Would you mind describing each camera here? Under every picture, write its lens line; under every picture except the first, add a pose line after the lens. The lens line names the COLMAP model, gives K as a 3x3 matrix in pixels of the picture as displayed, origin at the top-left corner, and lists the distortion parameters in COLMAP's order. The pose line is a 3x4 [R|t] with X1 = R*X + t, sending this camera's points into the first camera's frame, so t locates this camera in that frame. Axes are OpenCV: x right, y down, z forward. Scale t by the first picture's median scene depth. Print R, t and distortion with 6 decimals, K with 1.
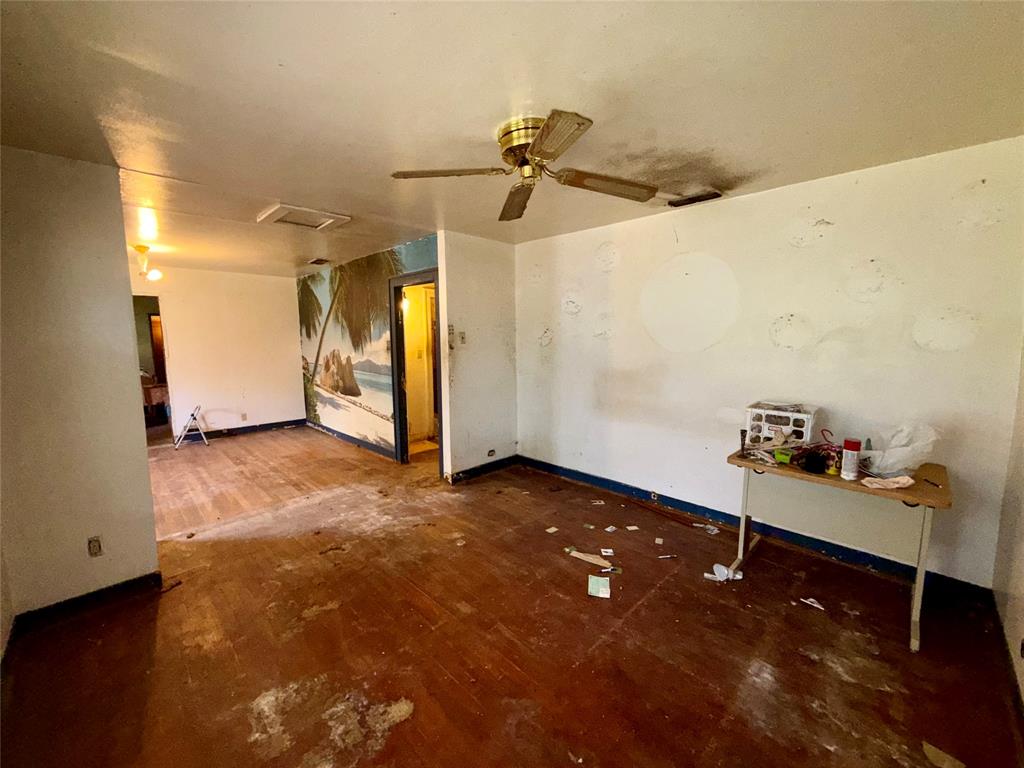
lens RADIAL K [[408.8, 0, 511.8], [0, 408.8, 388.8], [0, 0, 1]] dist [0.000908, -0.000366]
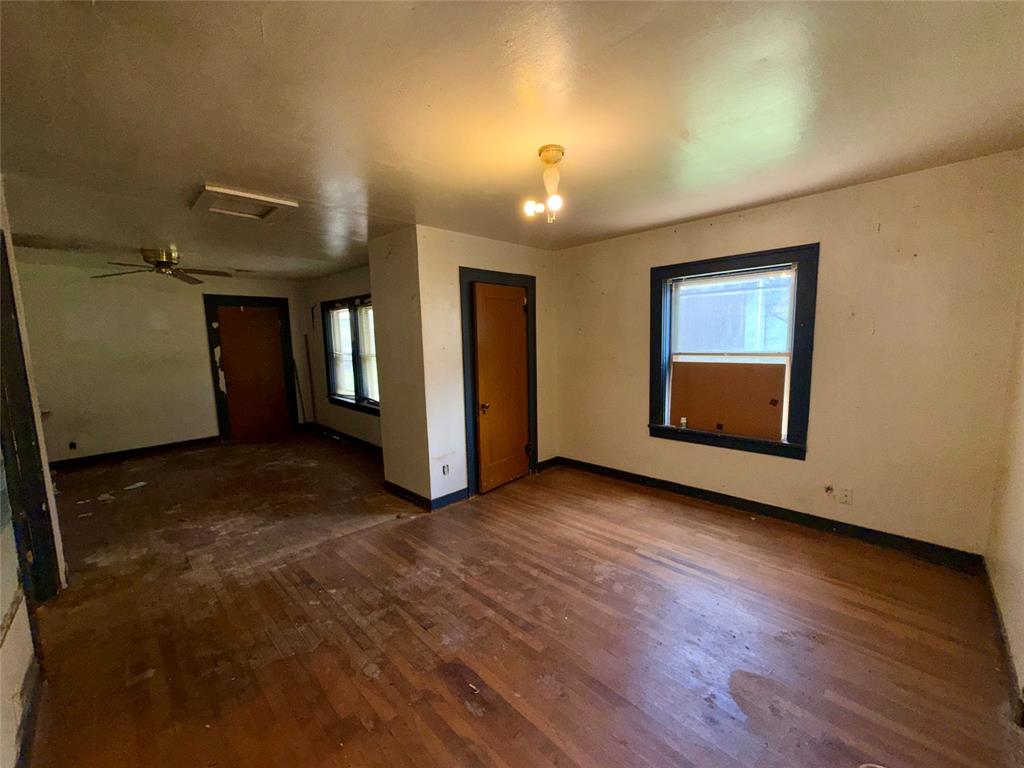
lens RADIAL K [[408.8, 0, 510.9], [0, 408.8, 385.2], [0, 0, 1]] dist [0.000908, -0.000366]
pose [[-0.999515, 0.029971, 0.008440, -0.988218], [0.031128, 0.968061, 0.248775, -0.229711], [-0.000715, 0.248917, -0.968525, 1.775966]]
